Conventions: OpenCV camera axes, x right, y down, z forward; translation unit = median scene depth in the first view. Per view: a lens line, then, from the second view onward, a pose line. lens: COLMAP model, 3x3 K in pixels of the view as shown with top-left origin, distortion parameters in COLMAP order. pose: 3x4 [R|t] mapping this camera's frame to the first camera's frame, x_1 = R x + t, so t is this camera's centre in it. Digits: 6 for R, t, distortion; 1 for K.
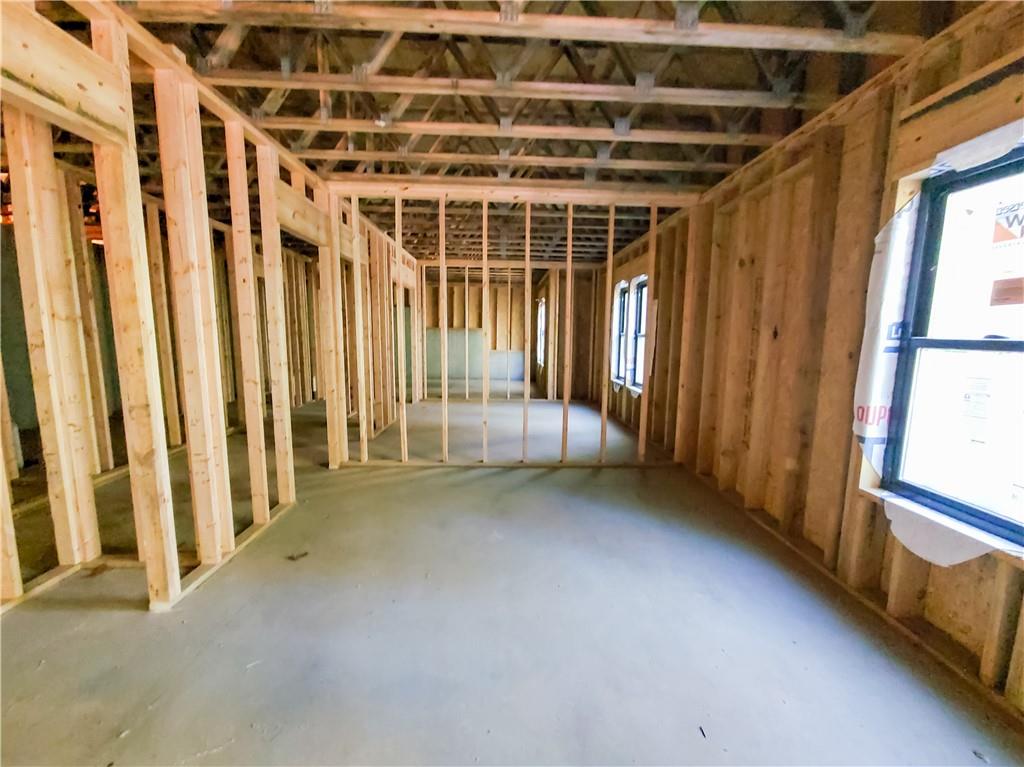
lens RADIAL K [[415.6, 0, 514.4], [0, 415.6, 383.2], [0, 0, 1]] dist [-0.002134, 0.000487]
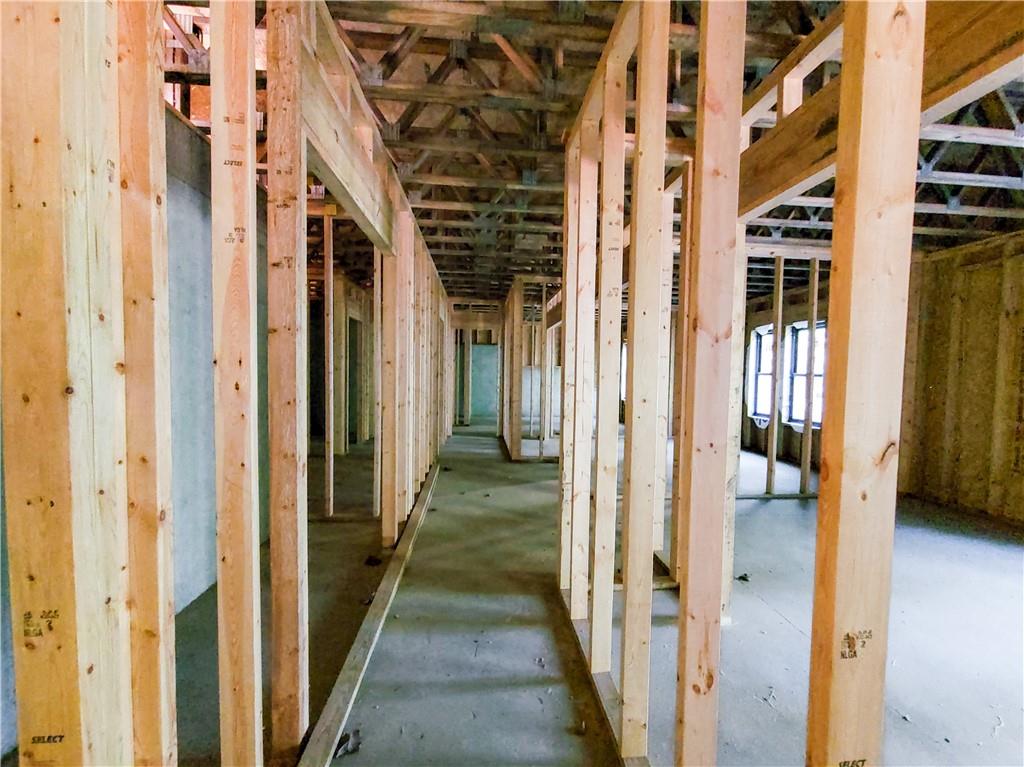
lens RADIAL K [[415.6, 0, 510.7], [0, 415.6, 381.4], [0, 0, 1]] dist [-0.002134, 0.000487]
pose [[0.998793, 0.003182, 0.049010, -0.807338], [0.001207, 0.996006, -0.089280, -0.002457], [-0.049098, 0.089232, 0.994800, -0.056753]]
